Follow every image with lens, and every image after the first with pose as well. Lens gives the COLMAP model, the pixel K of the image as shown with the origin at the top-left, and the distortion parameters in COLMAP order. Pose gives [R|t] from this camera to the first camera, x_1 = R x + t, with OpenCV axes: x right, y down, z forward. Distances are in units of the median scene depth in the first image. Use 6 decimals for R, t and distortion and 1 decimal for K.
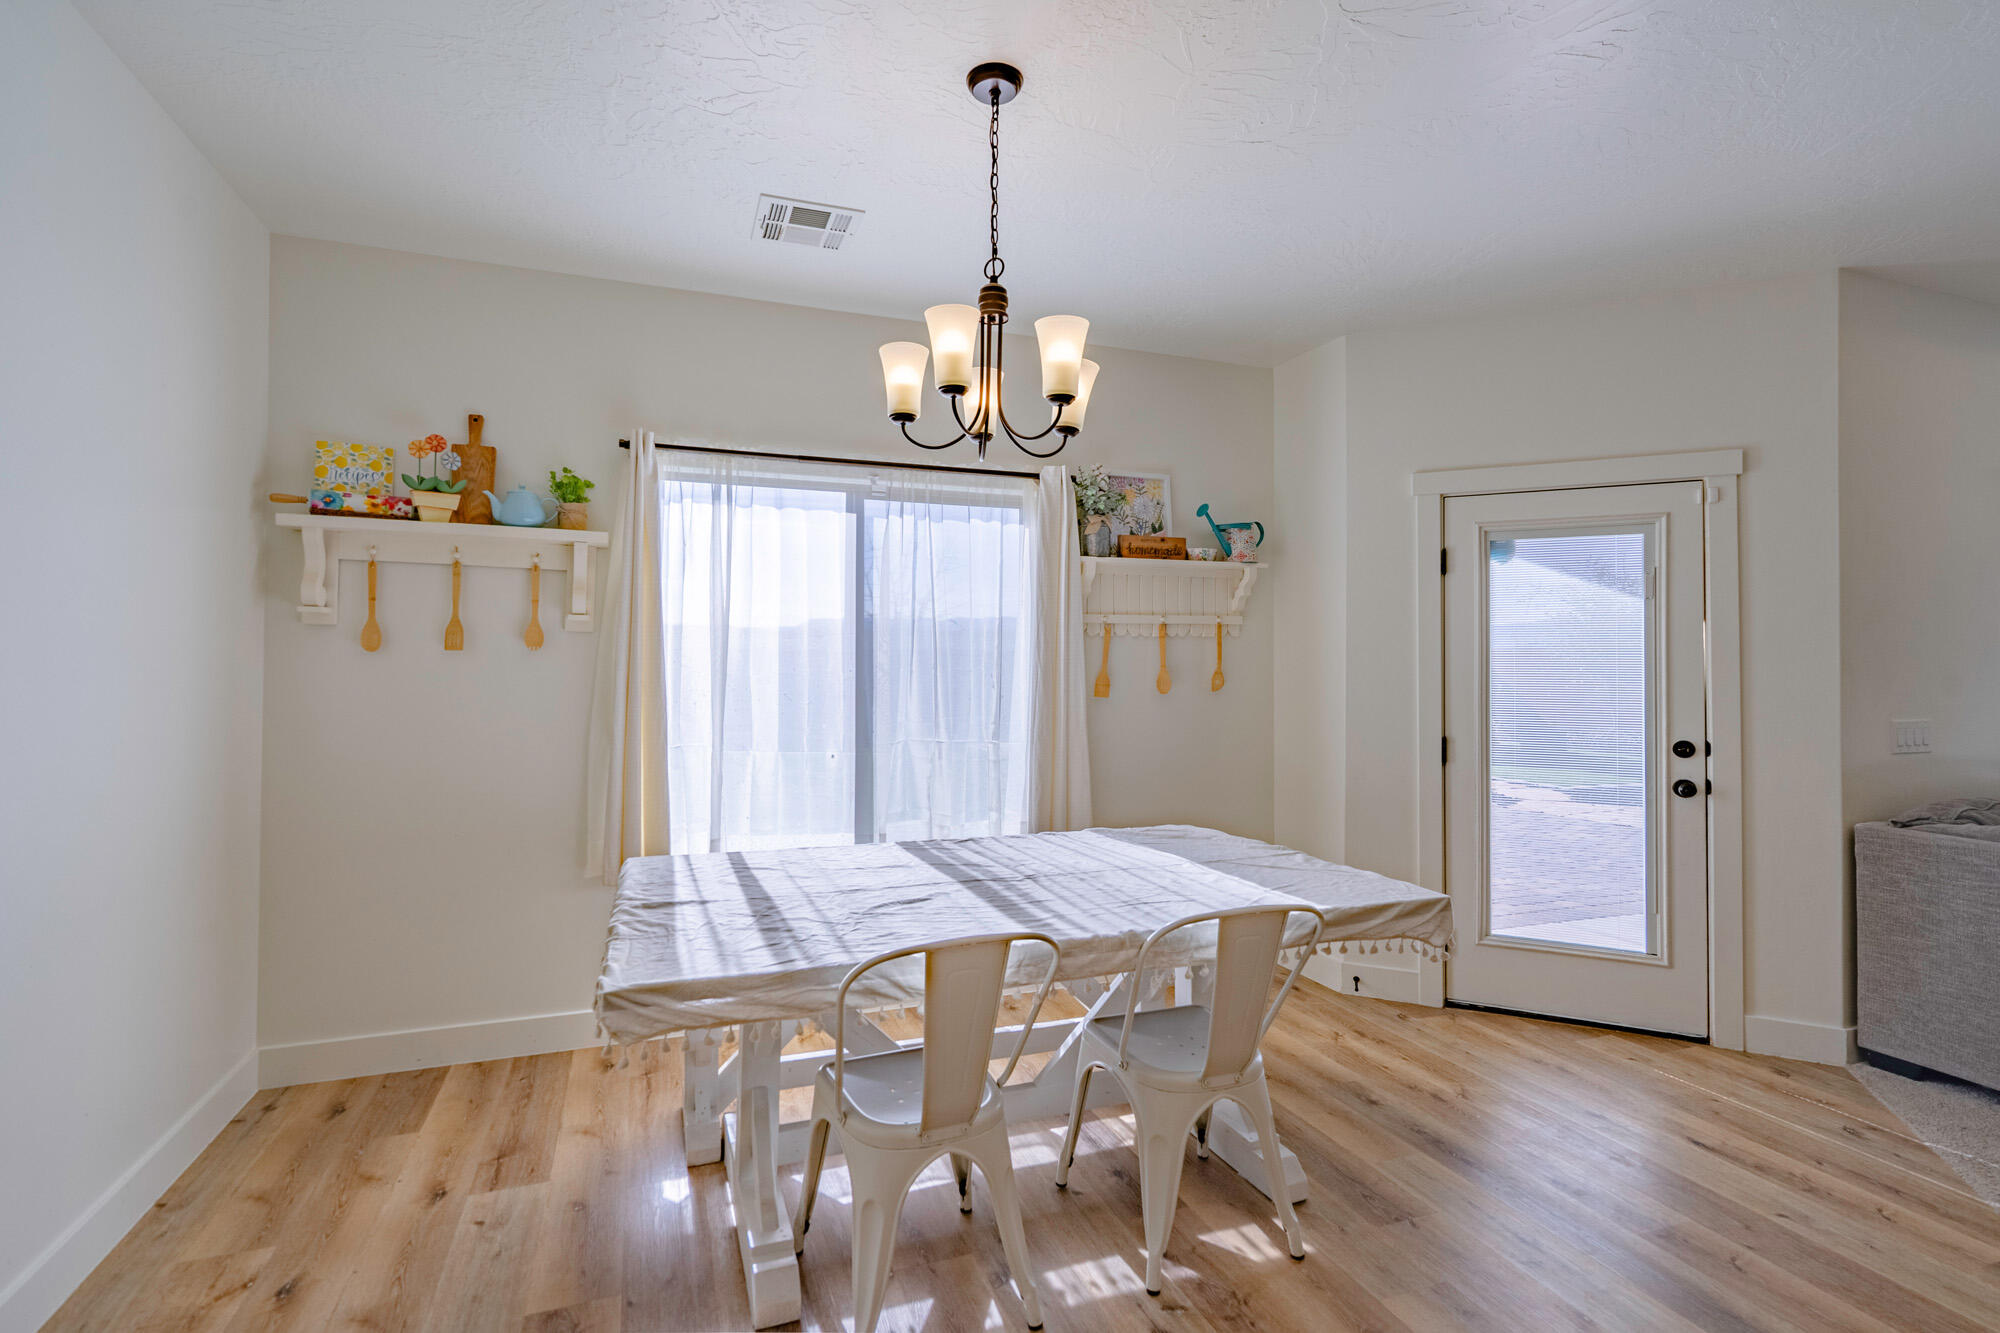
lens RADIAL K [[955.7, 0, 1008.0], [0, 955.7, 661.5], [0, 0, 1]] dist [0.000420, 0.000304]
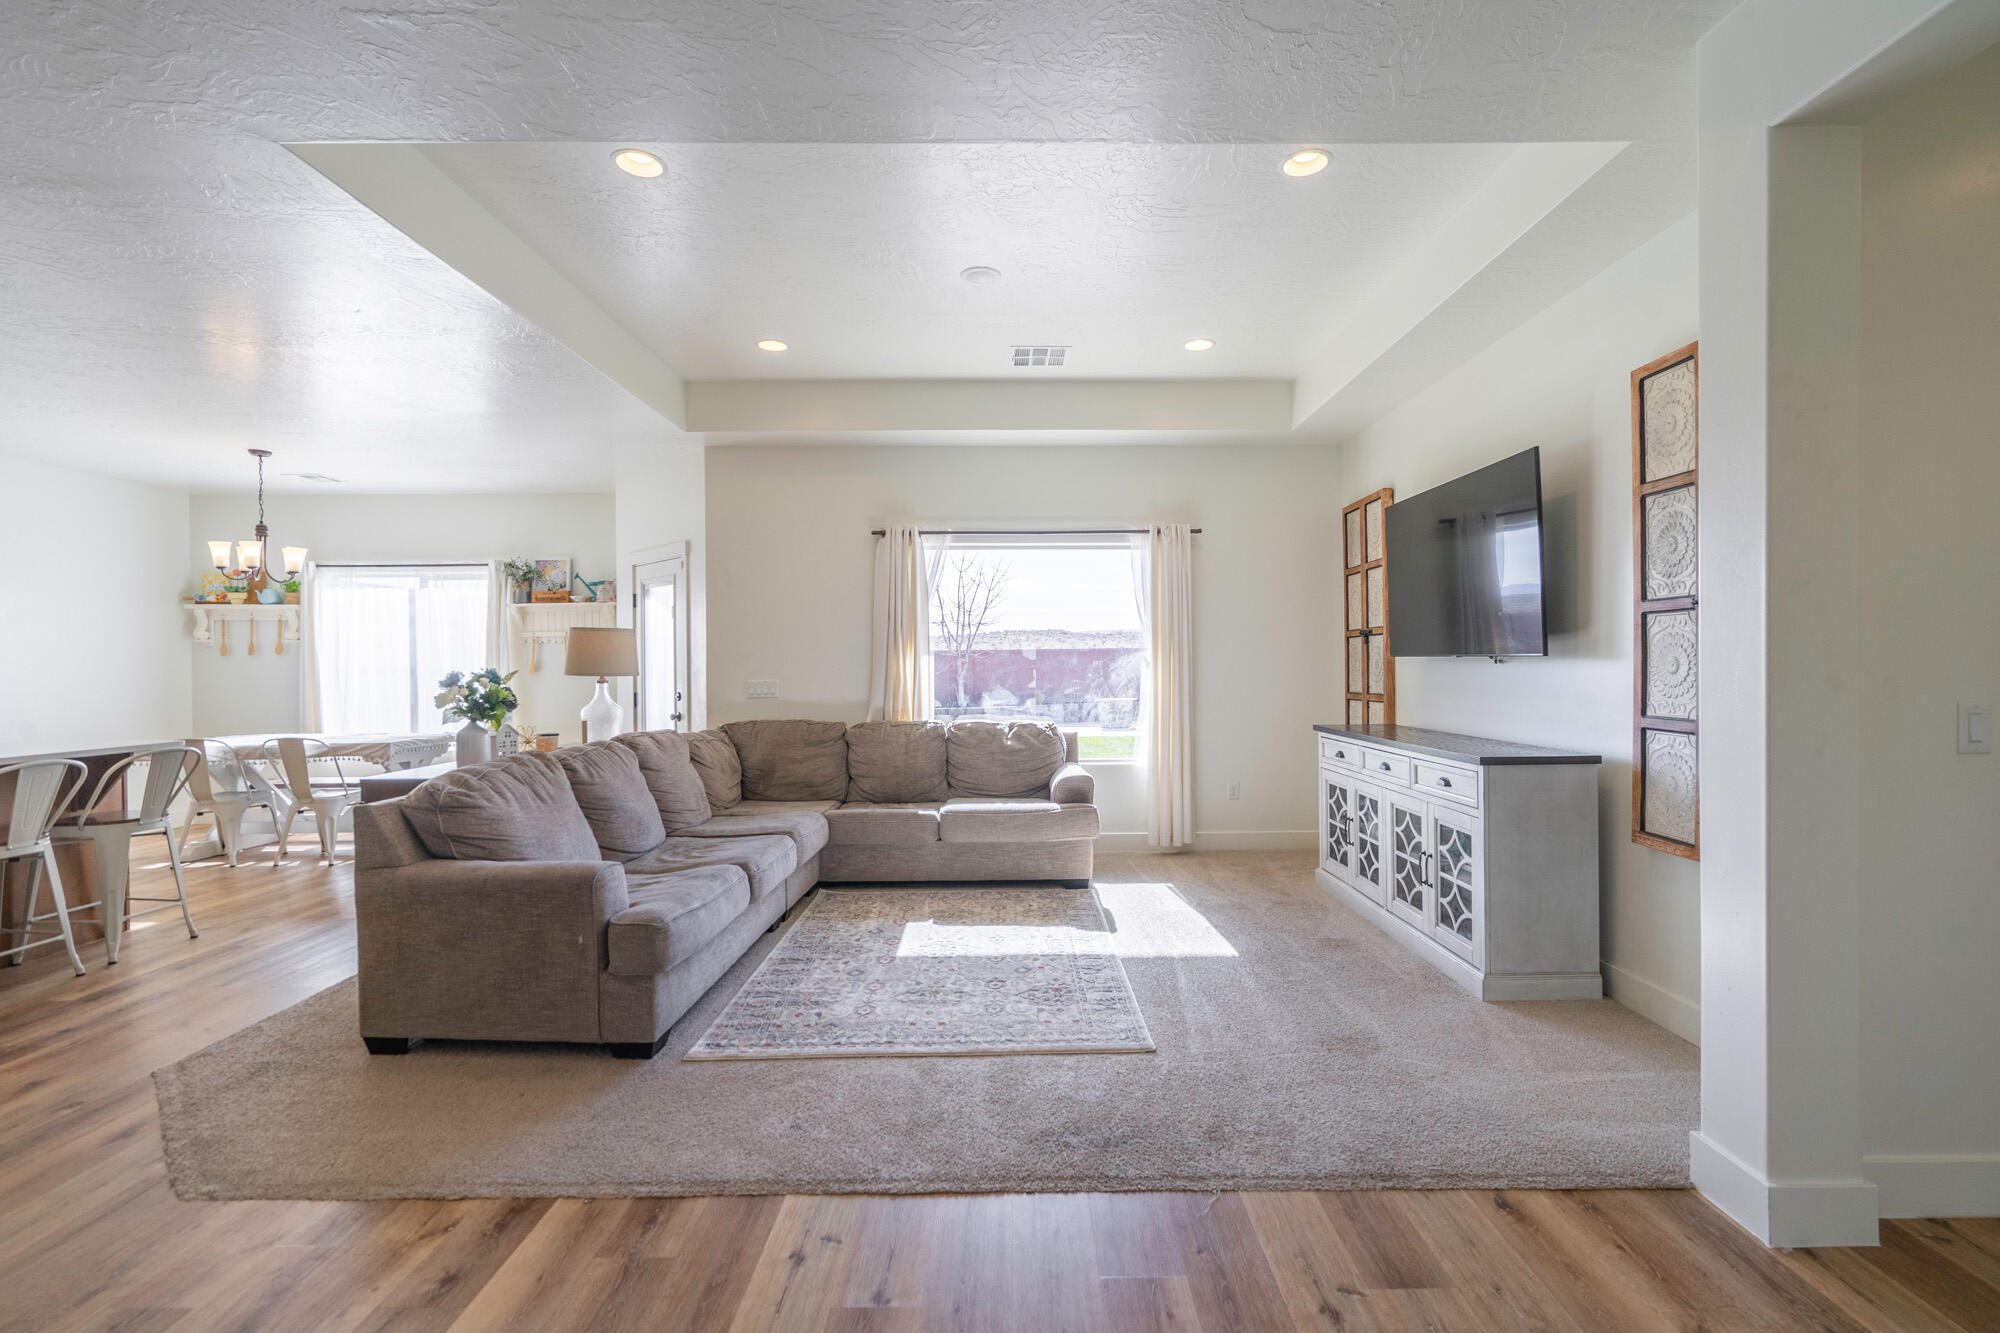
lens RADIAL K [[952.7, 0, 1027.6], [0, 952.7, 667.1], [0, 0, 1]] dist [-0.001097, -0.000081]
pose [[0.937595, -0.011895, -0.347525, 2.107494], [0.014745, 0.999876, 0.005559, 0.033064], [0.347415, -0.010337, 0.937654, -0.587981]]
